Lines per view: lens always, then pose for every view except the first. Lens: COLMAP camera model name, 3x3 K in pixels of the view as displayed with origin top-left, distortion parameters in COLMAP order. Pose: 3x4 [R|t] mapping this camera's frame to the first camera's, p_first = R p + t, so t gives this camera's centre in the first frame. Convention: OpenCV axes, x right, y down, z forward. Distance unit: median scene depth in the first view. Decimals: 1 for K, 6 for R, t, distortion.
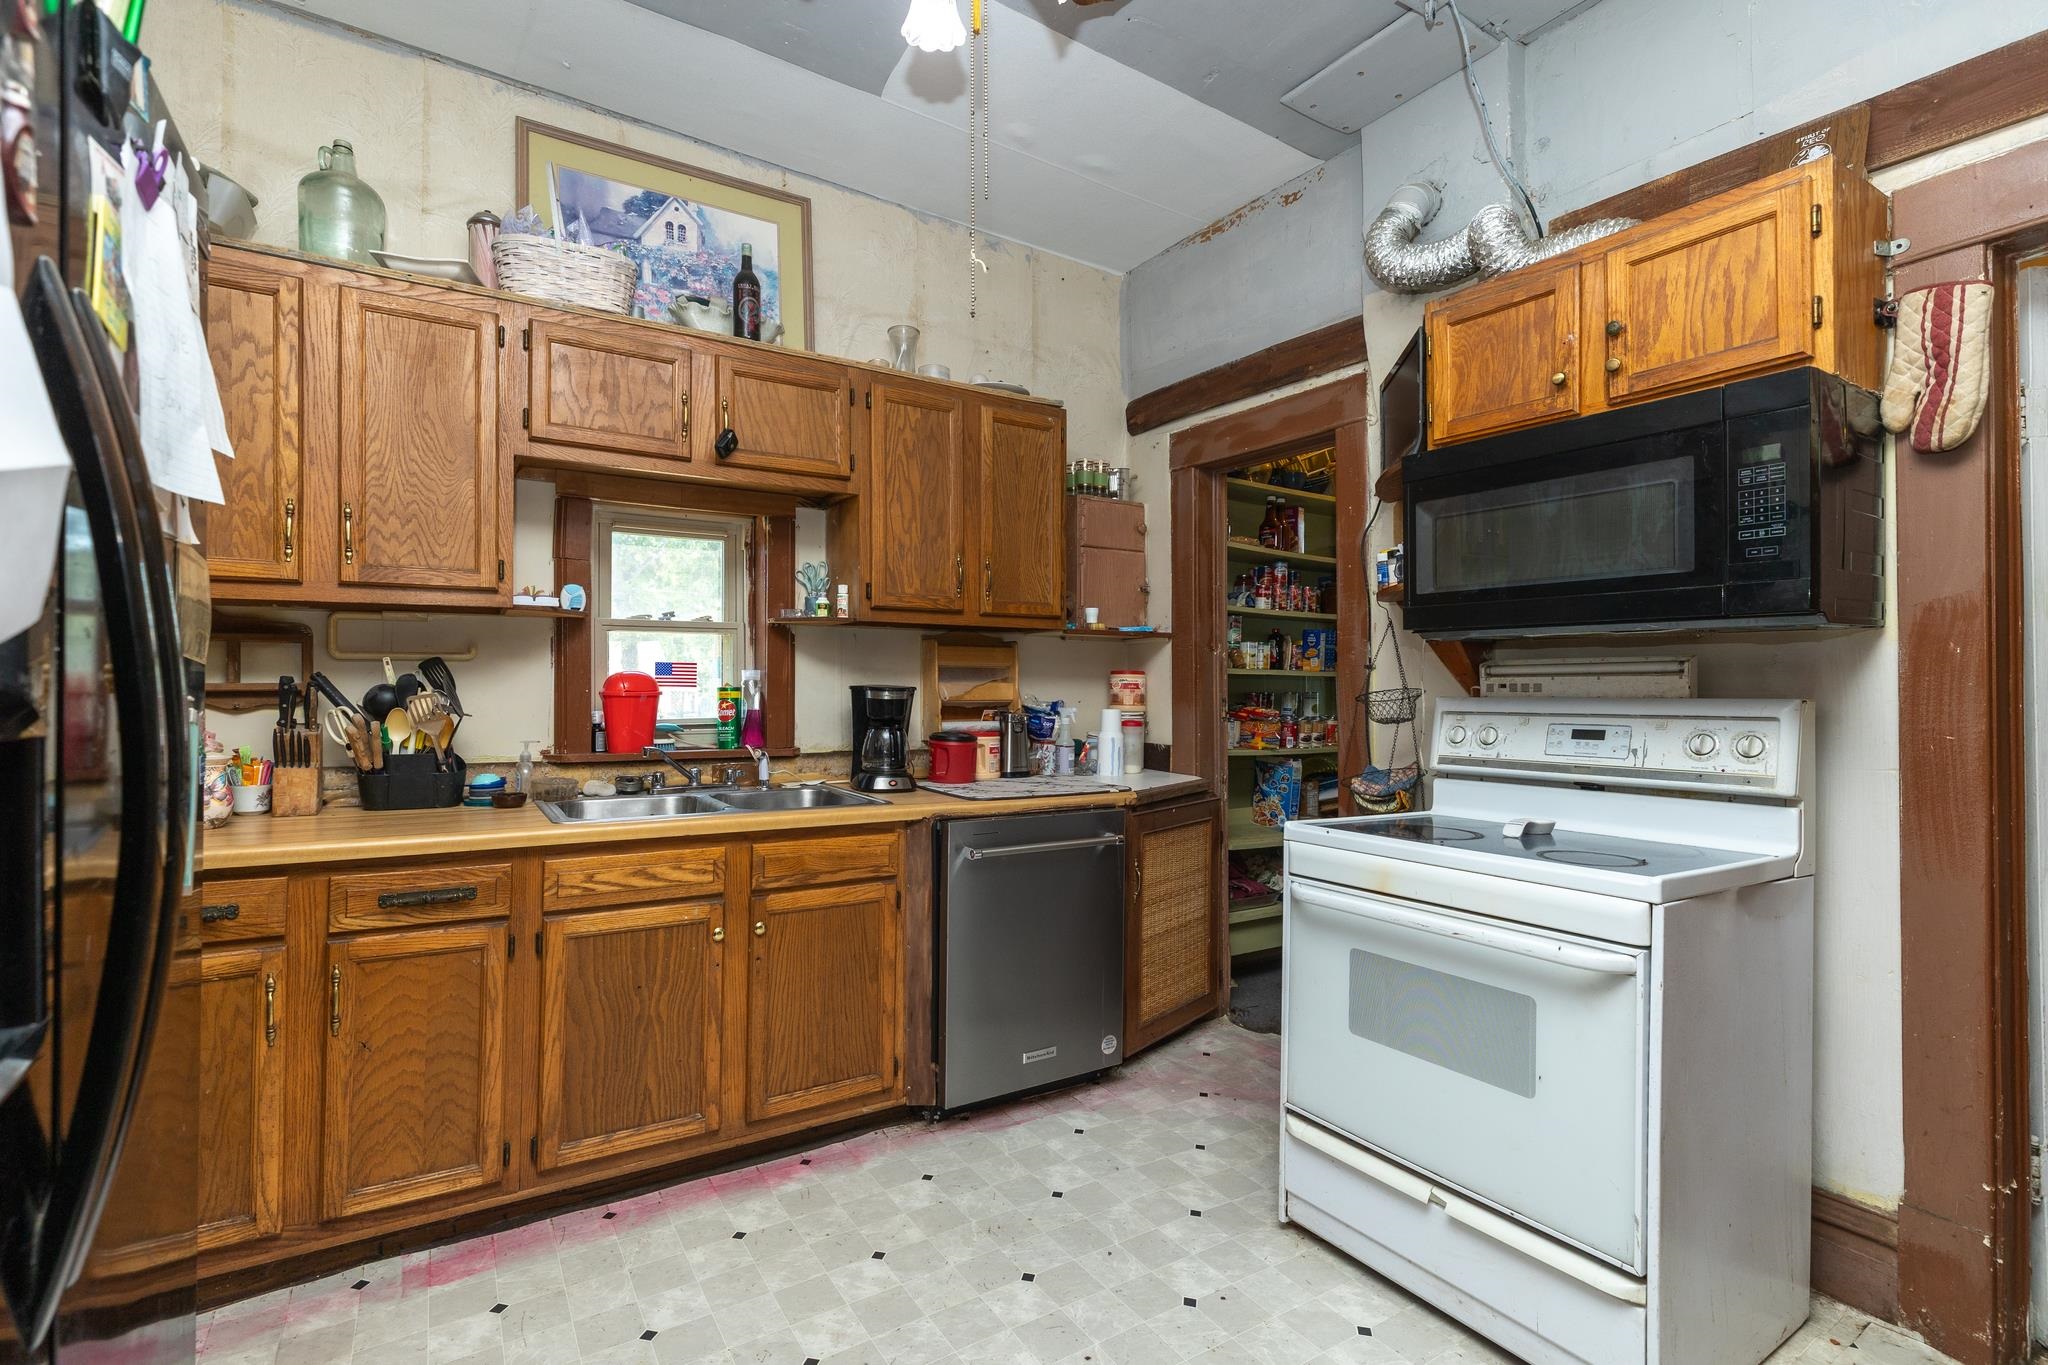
lens RADIAL K [[896.3, 0, 1018.8], [0, 896.3, 681.5], [0, 0, 1]] dist [0.002015, 0.000763]
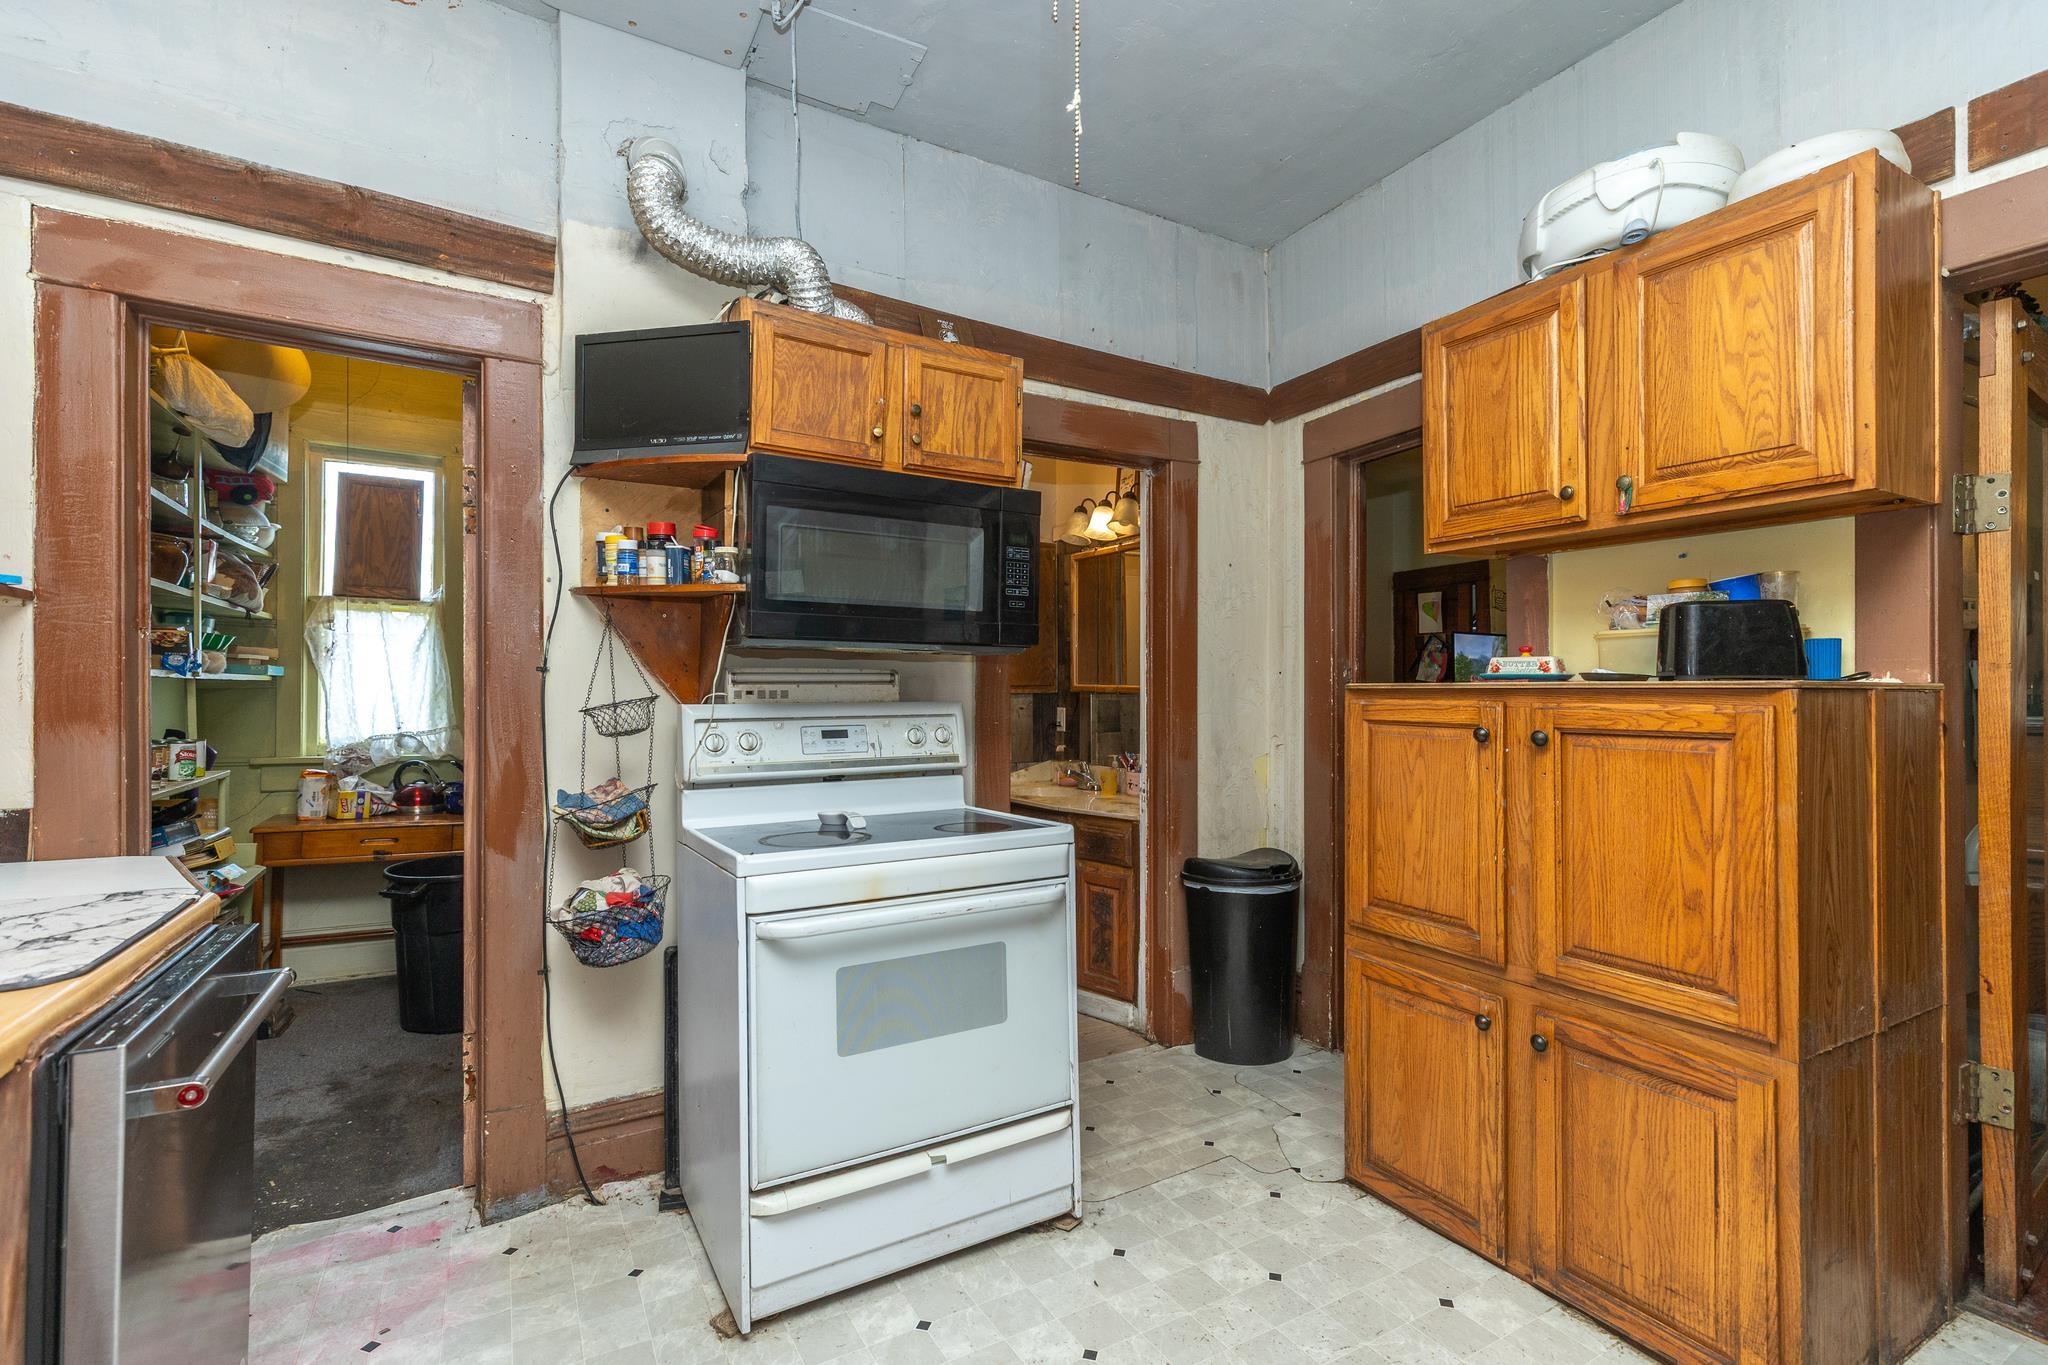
lens RADIAL K [[896.3, 0, 1015.8], [0, 896.3, 686.1], [0, 0, 1]] dist [0.002015, 0.000763]
pose [[0.077846, 0.003621, 0.996959, -0.547459], [-0.005311, 0.999981, -0.003217, -0.001399], [-0.996951, -0.005045, 0.077864, 0.713352]]
